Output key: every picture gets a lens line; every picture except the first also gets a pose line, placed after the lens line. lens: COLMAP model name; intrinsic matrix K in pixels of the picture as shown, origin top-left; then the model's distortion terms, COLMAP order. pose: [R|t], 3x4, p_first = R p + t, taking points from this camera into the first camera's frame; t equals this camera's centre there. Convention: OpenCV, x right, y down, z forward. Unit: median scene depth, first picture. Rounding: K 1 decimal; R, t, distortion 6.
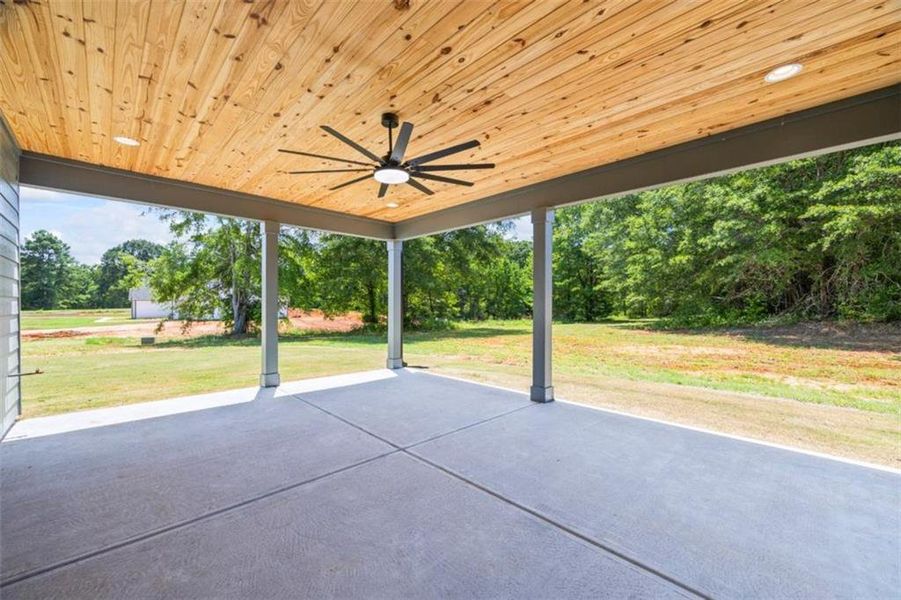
lens RADIAL K [[353.2, 0, 454.4], [0, 353.2, 307.8], [0, 0, 1]] dist [-0.001628, 0.000024]
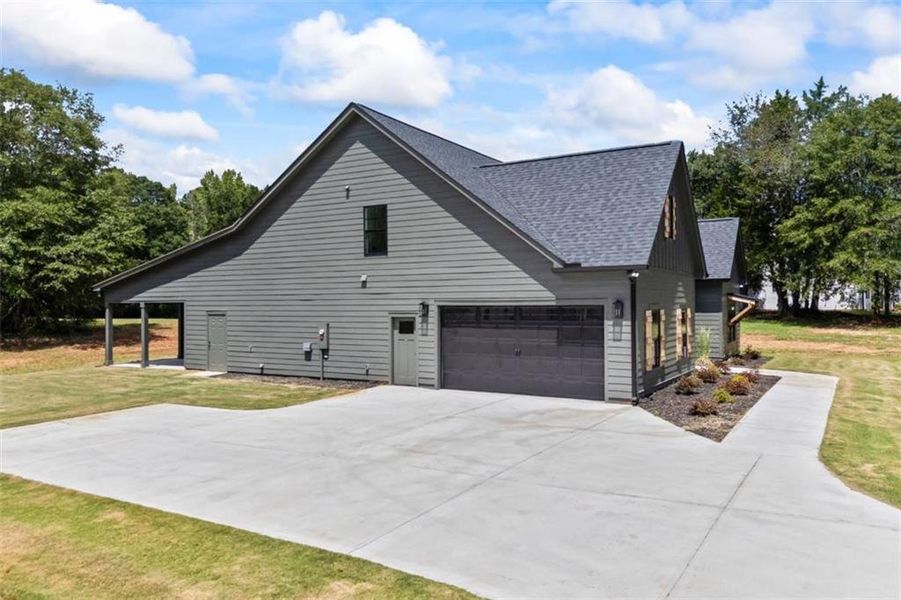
lens RADIAL K [[654.2, 0, 450.5], [0, 654.2, 300.0], [0, 0, 1]] dist [0.078549, -0.106350]
pose [[-0.240300, -0.001950, 0.970697, -2.183907], [0.012129, 0.999914, 0.005011, -0.114469], [-0.970623, 0.012978, -0.240256, 0.022962]]
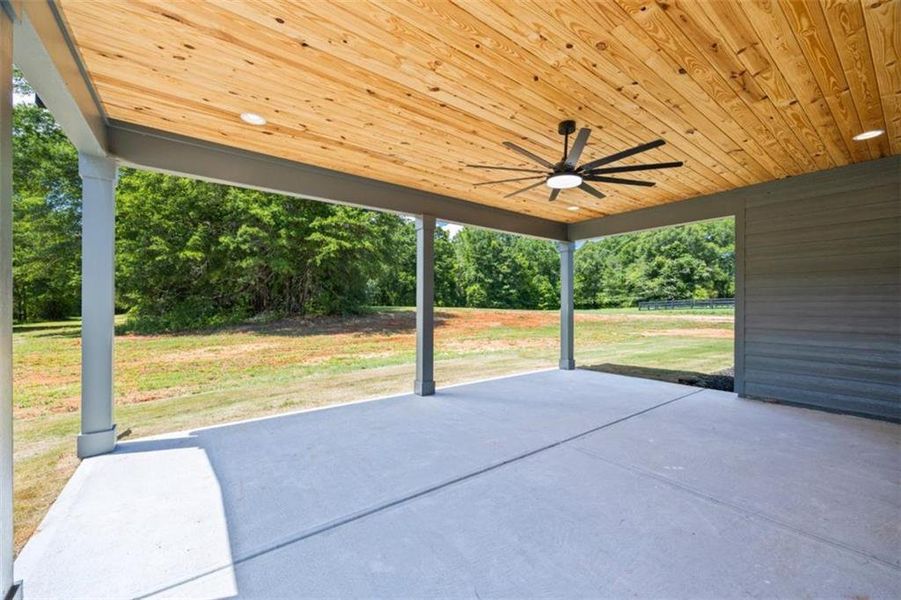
lens RADIAL K [[353.2, 0, 454.4], [0, 353.2, 307.8], [0, 0, 1]] dist [-0.001628, 0.000024]
pose [[0.141701, -0.010639, 0.989852, -0.276695], [0.005846, 0.999934, 0.009911, -0.003824], [-0.989892, 0.004382, 0.141754, 0.260674]]
